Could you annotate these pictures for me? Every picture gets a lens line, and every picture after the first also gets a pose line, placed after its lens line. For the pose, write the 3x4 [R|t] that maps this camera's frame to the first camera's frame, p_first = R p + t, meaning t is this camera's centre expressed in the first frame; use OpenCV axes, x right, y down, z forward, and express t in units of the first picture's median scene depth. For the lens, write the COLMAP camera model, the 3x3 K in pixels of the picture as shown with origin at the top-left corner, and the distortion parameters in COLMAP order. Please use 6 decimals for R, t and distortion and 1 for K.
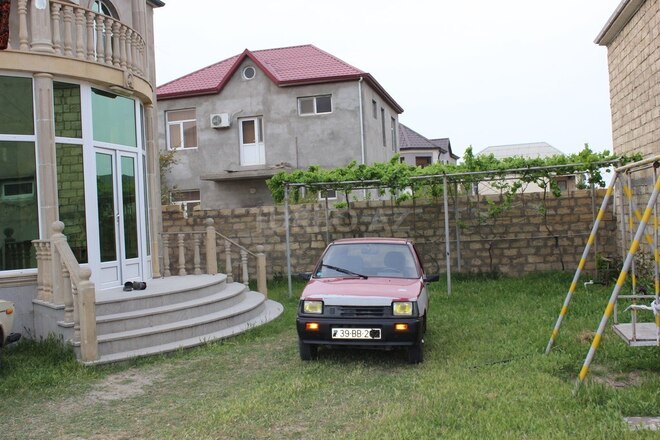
lens RADIAL K [[723.0, 0, 330.0], [0, 723.0, 220.0], [0, 0, 1]] dist [-0.122979, 0.156311]
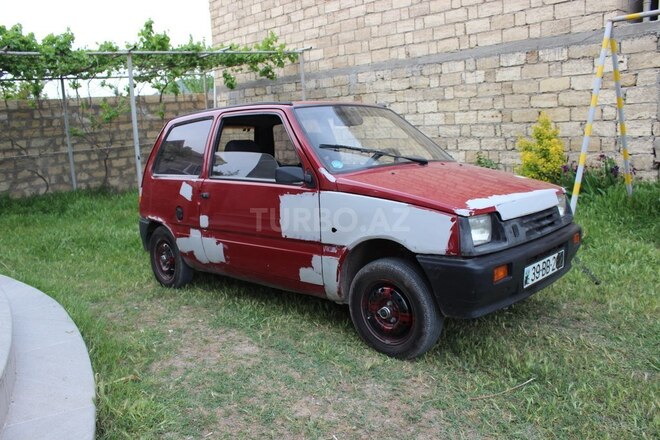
lens RADIAL K [[549.6, 0, 326.6], [0, 549.6, 221.8], [0, 0, 1]] dist [-0.171019, 0.160454]
pose [[0.578095, -0.139512, 0.803954, -0.186900], [0.035744, 0.988659, 0.145862, 0.037245], [-0.815186, -0.055585, 0.576526, 0.501393]]
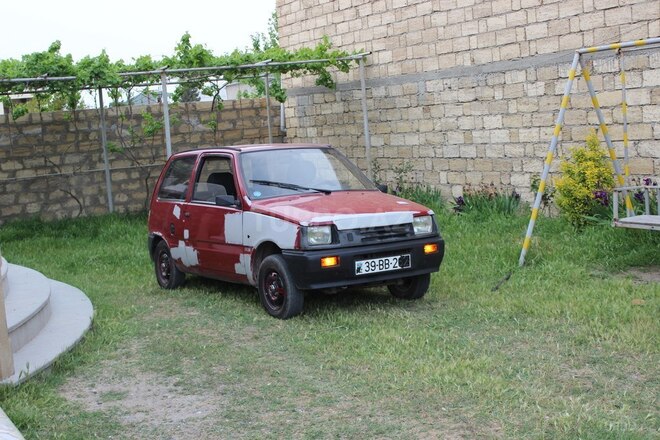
lens RADIAL K [[934.1, 0, 330.0], [0, 934.1, 220.0], [0, 0, 1]] dist [-0.036923, 0.068071]
pose [[0.747985, -0.080558, 0.658809, -0.338225], [0.040899, 0.996315, 0.075392, 0.022306], [-0.662455, -0.029447, 0.748523, 0.185448]]
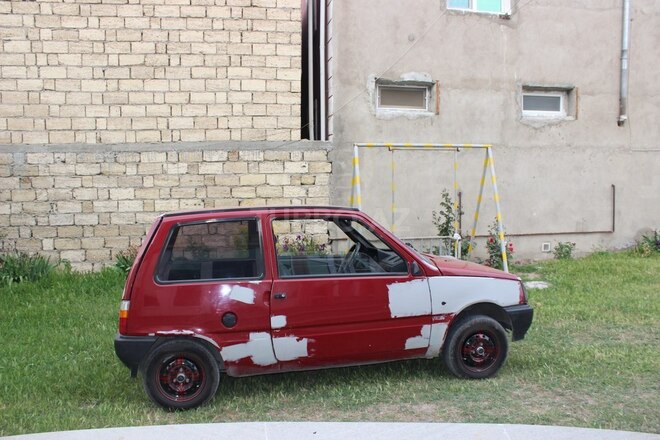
lens RADIAL K [[549.6, 0, 326.6], [0, 549.6, 221.8], [0, 0, 1]] dist [-0.171019, 0.160454]
pose [[-0.355089, -0.030223, 0.934344, -0.265441], [0.023478, 0.998874, 0.041233, 0.014055], [-0.934538, 0.036578, -0.353979, 0.774410]]
